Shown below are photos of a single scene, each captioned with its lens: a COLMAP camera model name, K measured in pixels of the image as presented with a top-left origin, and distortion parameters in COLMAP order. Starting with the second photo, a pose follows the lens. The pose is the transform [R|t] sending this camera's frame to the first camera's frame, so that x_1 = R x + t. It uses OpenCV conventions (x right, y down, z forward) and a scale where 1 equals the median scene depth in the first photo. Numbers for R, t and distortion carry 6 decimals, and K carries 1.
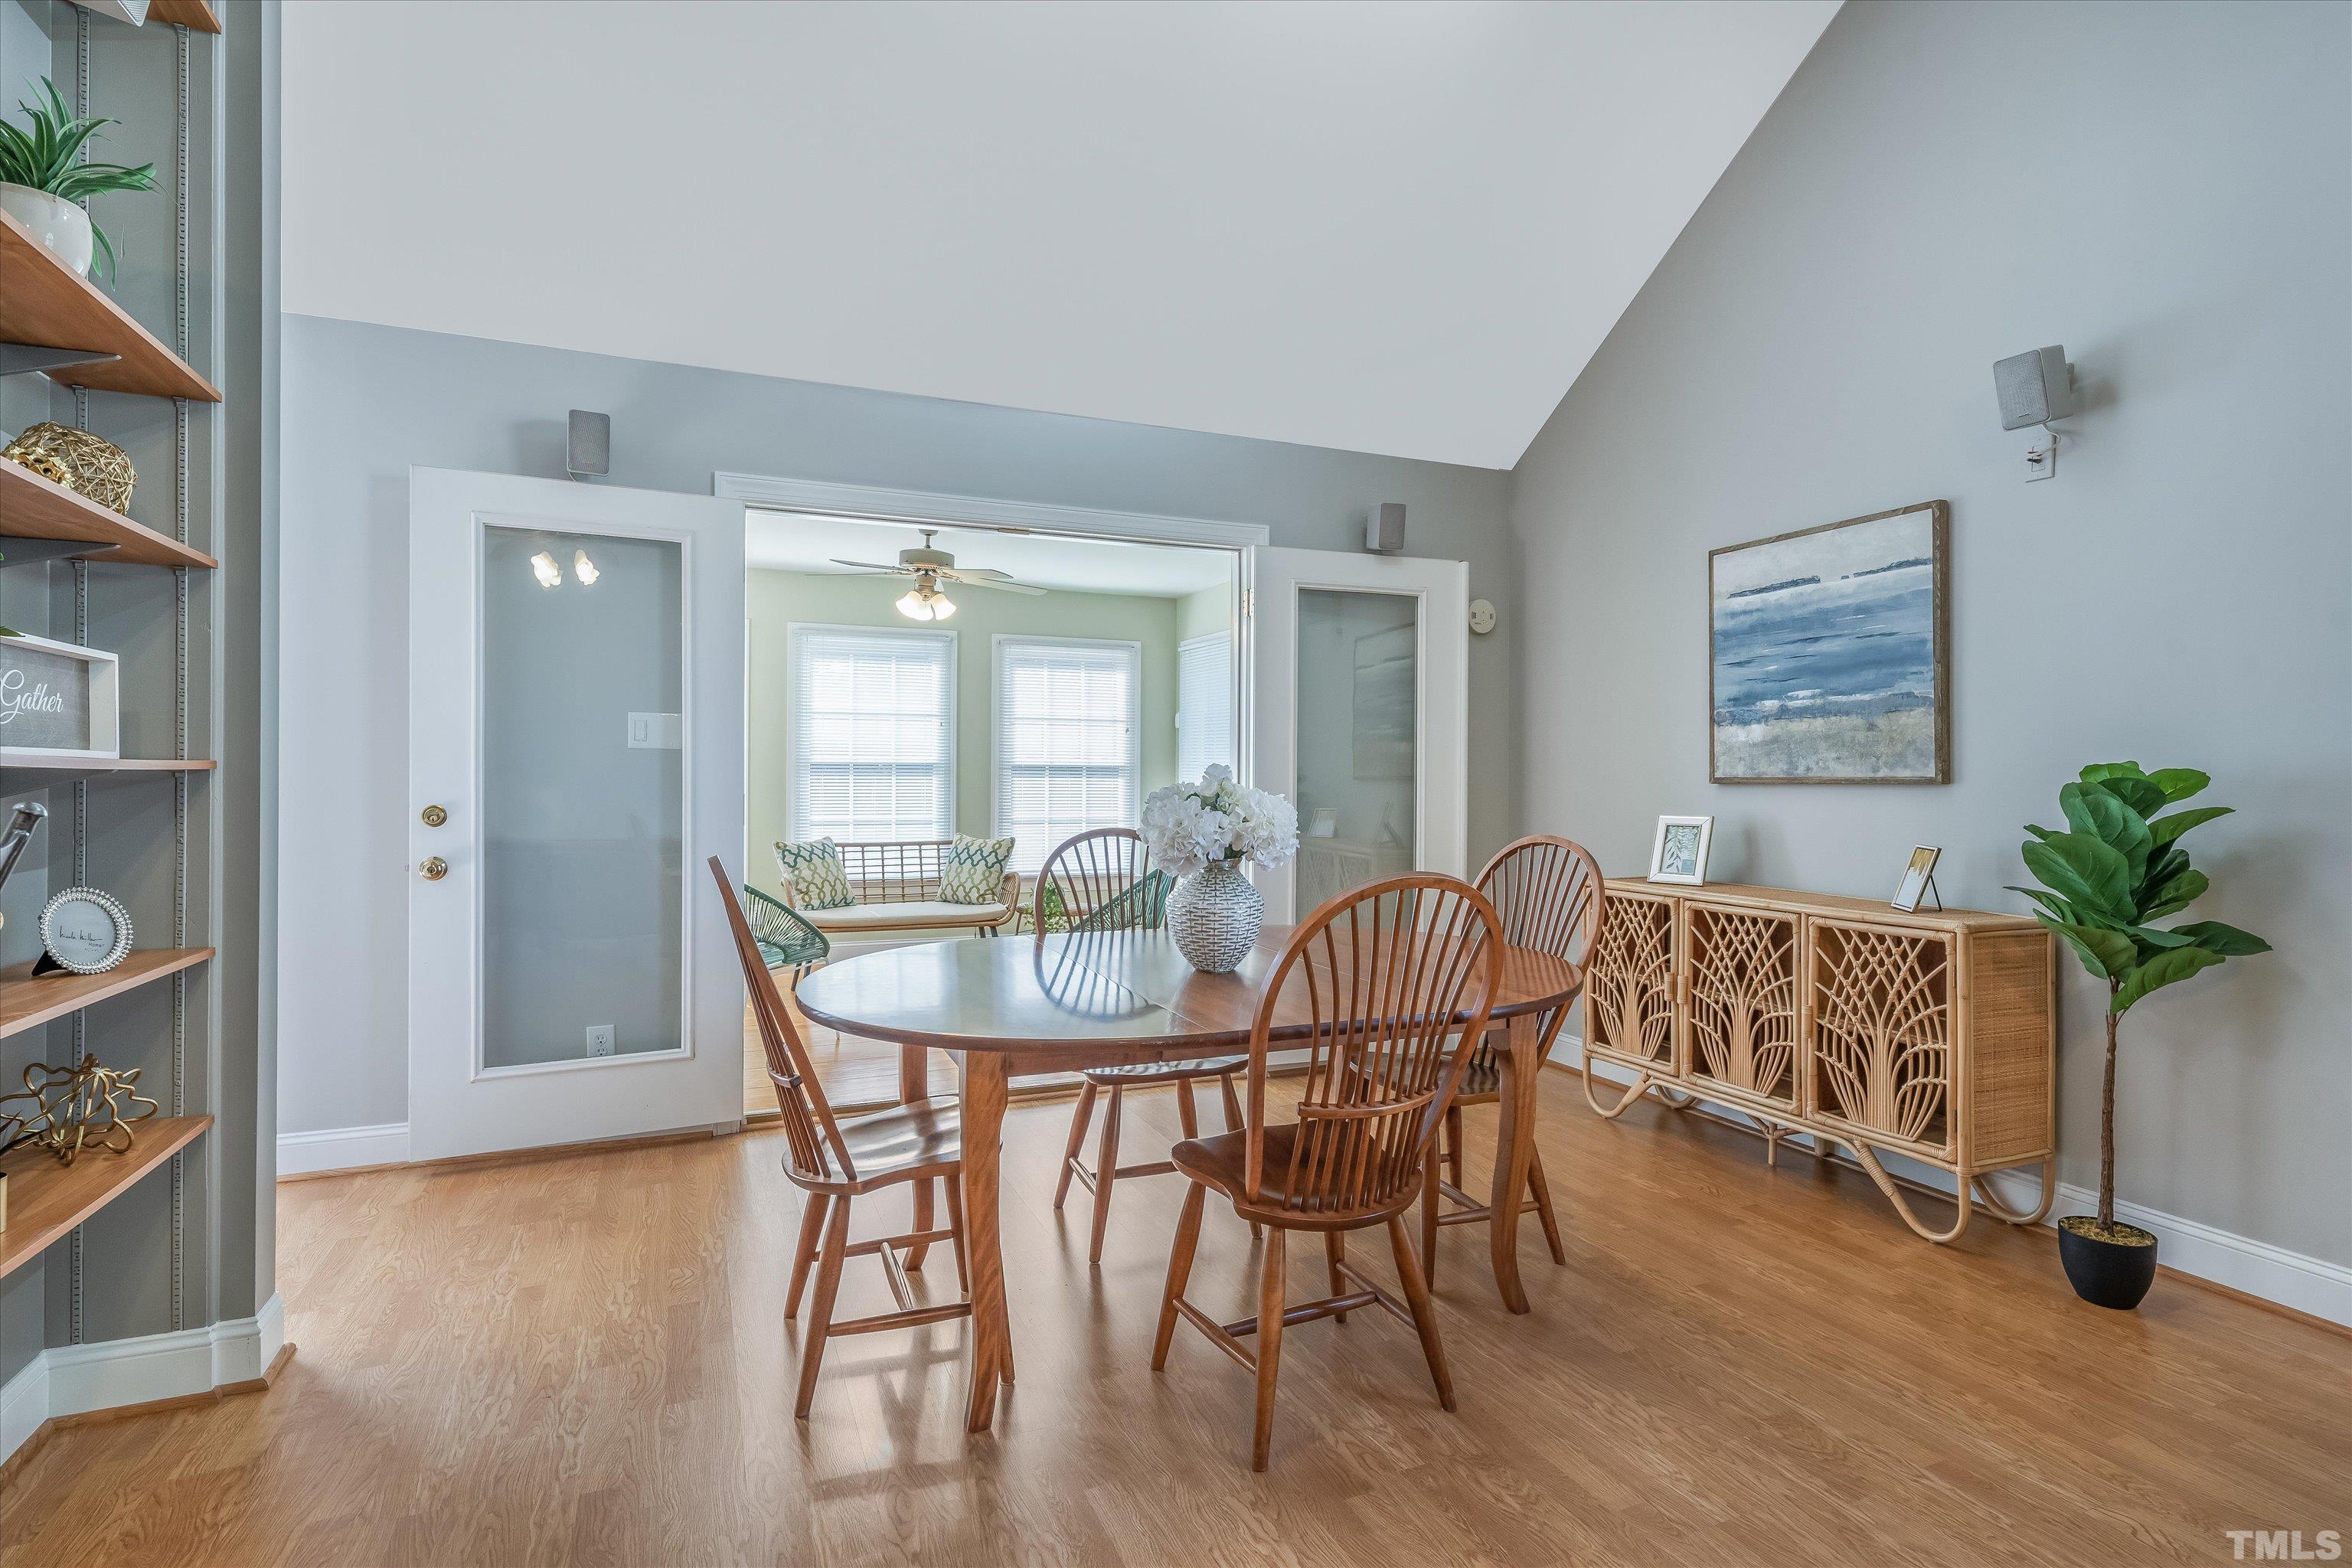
lens RADIAL K [[1126.7, 0, 1155.3], [0, 1126.7, 768.8], [0, 0, 1]] dist [0.018891, -0.000345]
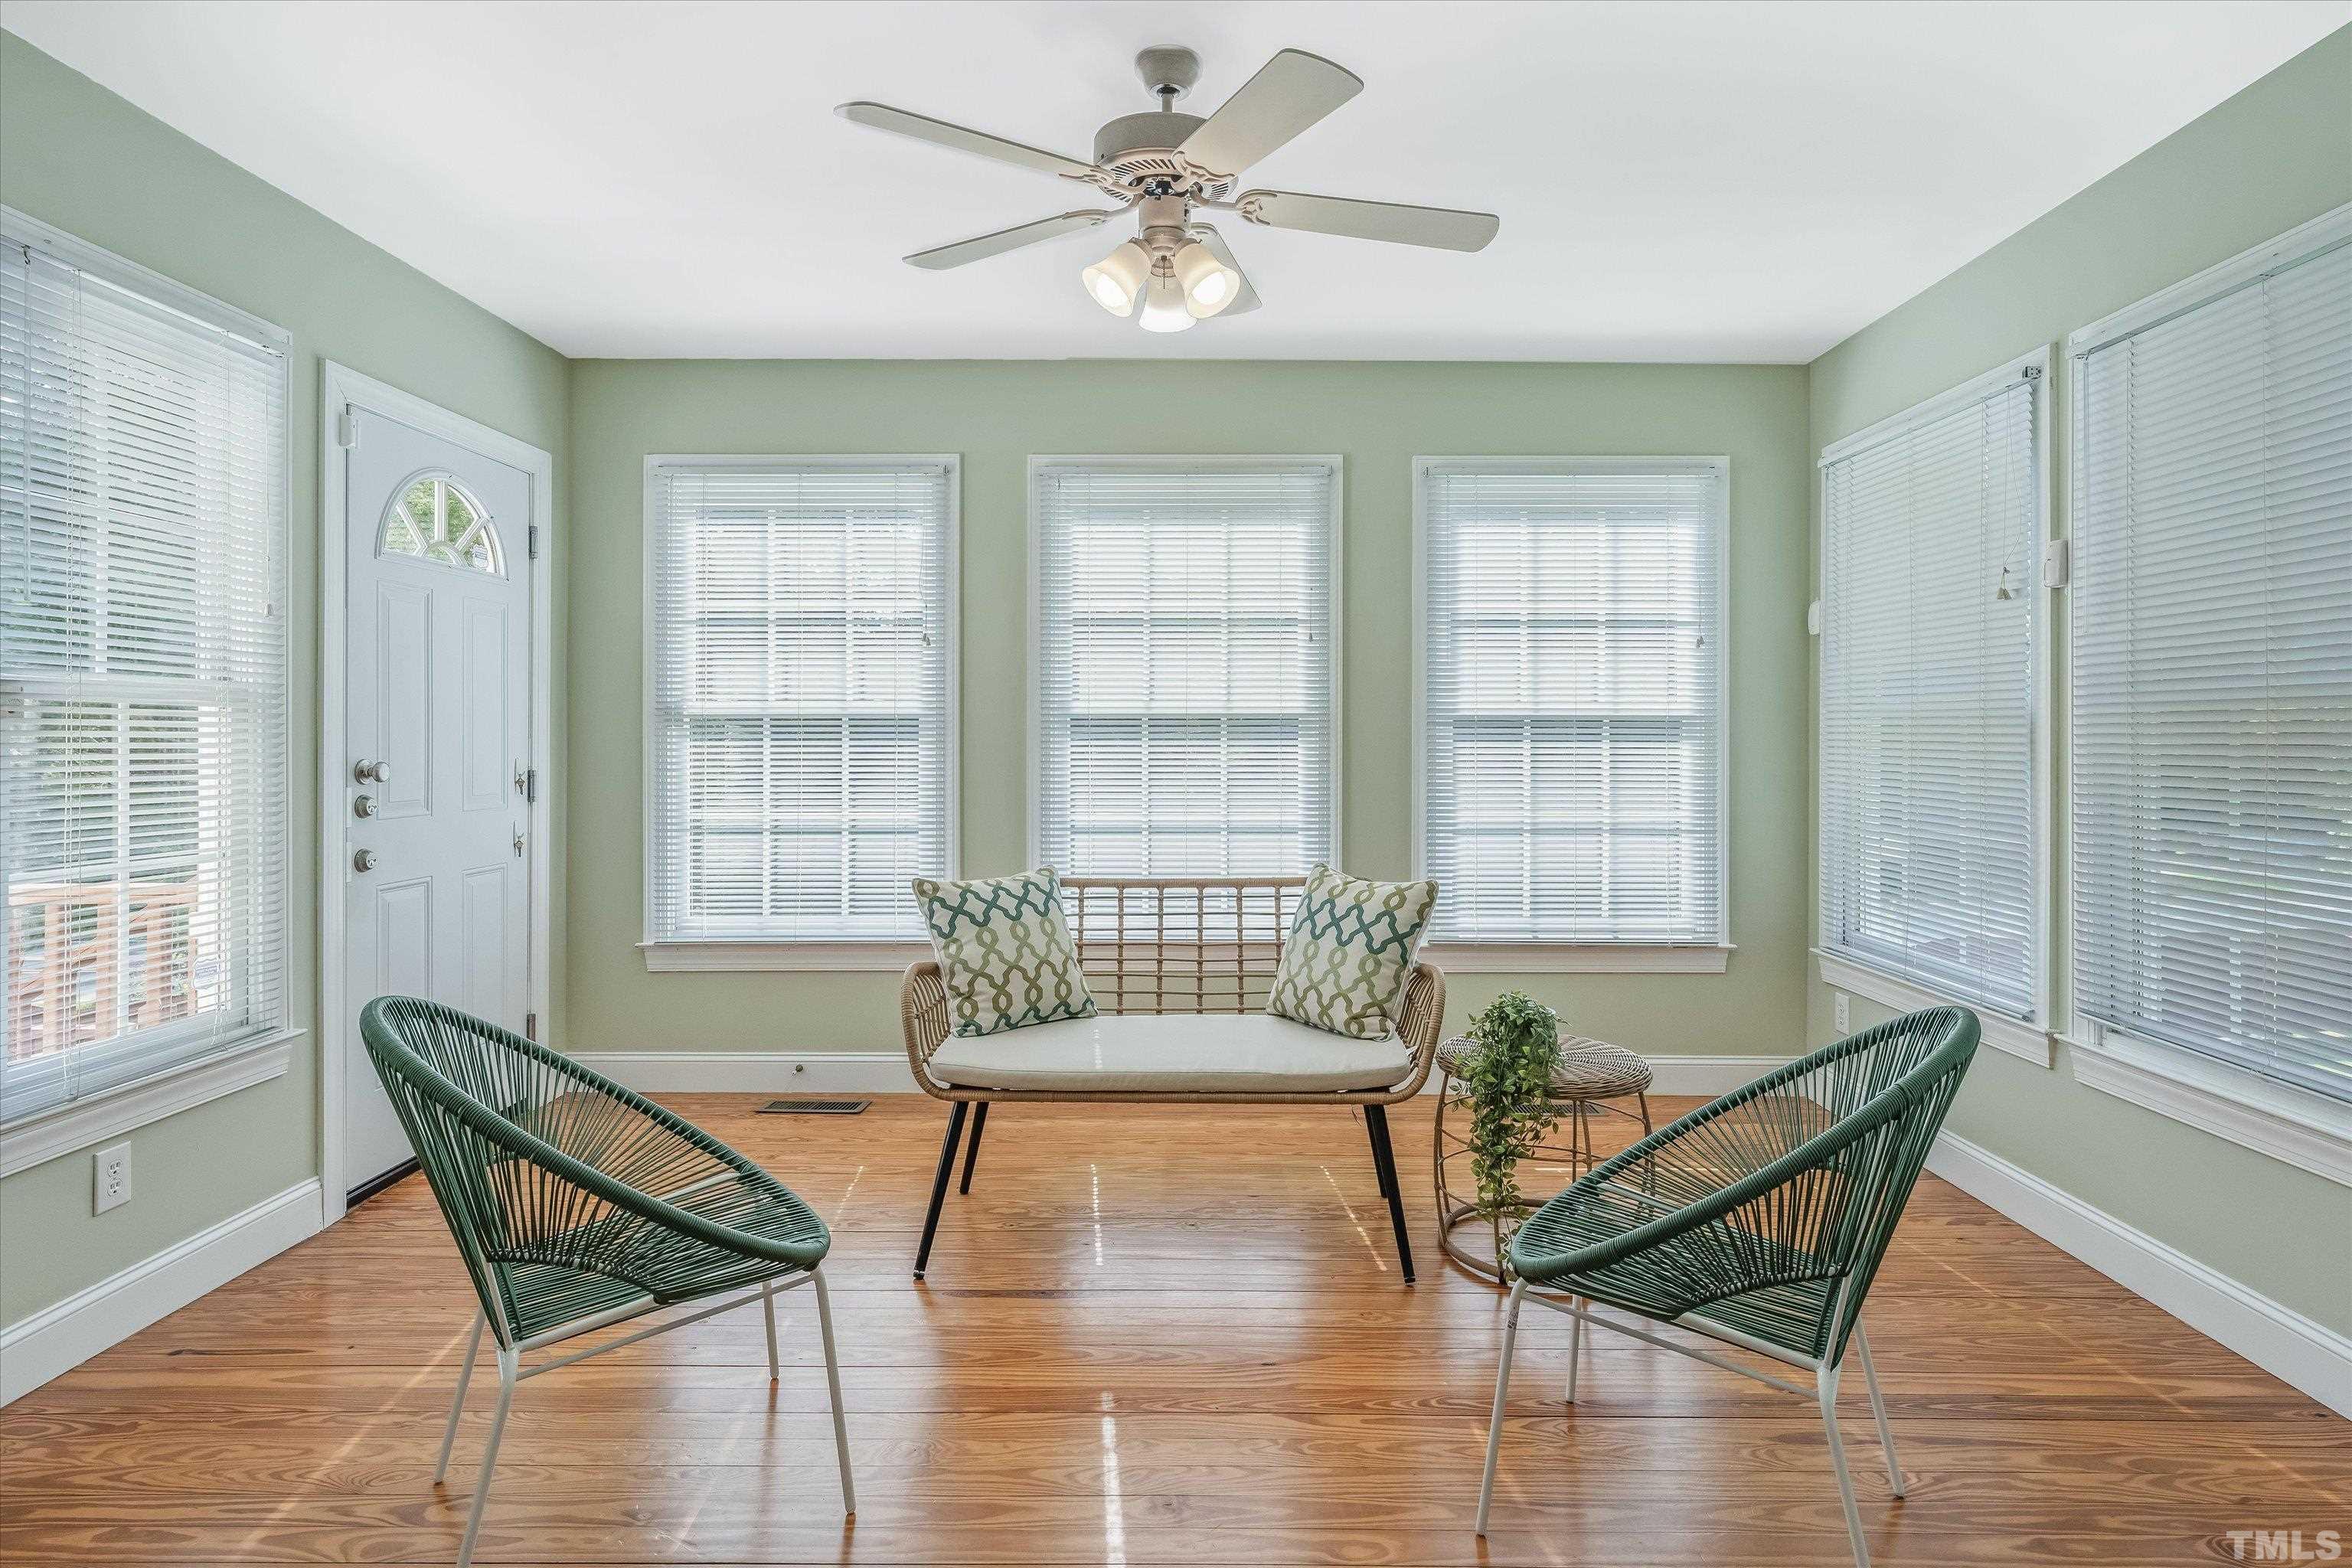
lens RADIAL K [[1126.7, 0, 1242.8], [0, 1126.7, 723.0], [0, 0, 1]] dist [0.018891, -0.000345]
pose [[0.928694, -0.006789, -0.370785, -0.033169], [0.004635, 0.999967, -0.006700, 0.002691], [0.370818, 0.004504, 0.928695, 0.574216]]
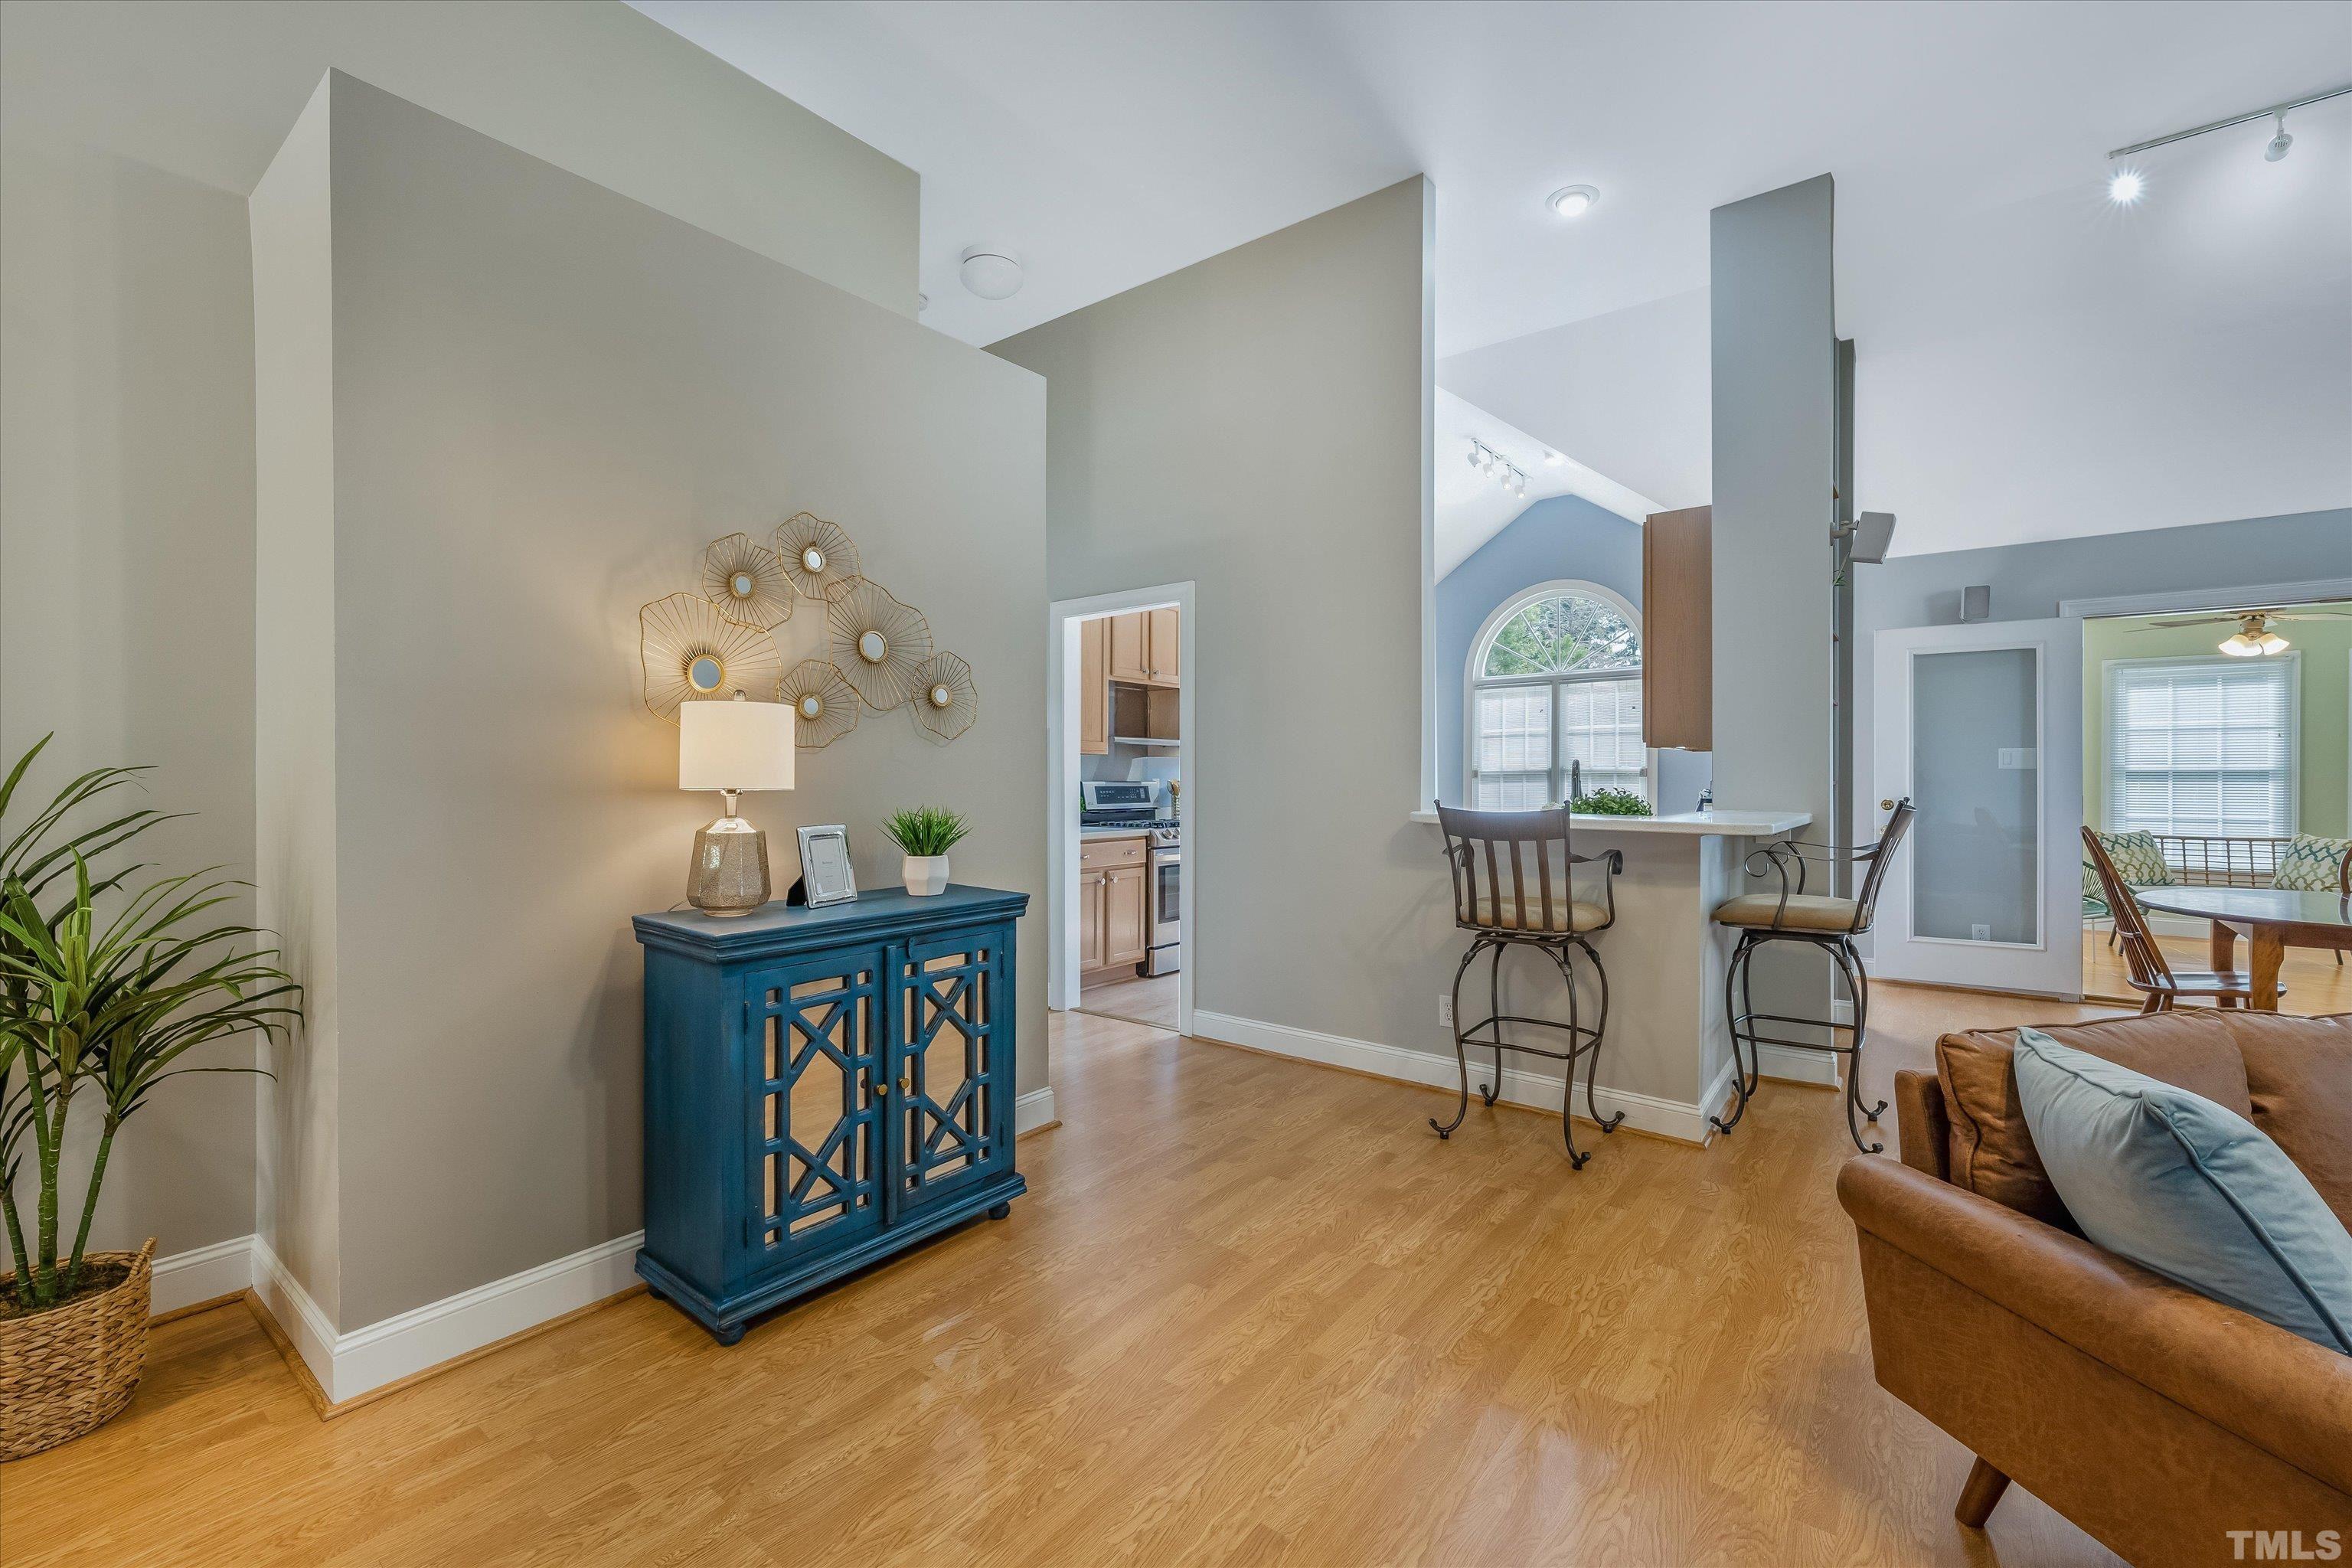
lens RADIAL K [[1017.0, 0, 1185.0], [0, 1017.0, 778.3], [0, 0, 1]] dist [0.010372, -0.000646]
pose [[0.517590, 0.000114, -0.855629, 0.133994], [0.008248, 0.999953, 0.005123, -0.012216], [0.855589, -0.009709, 0.517564, -0.506229]]
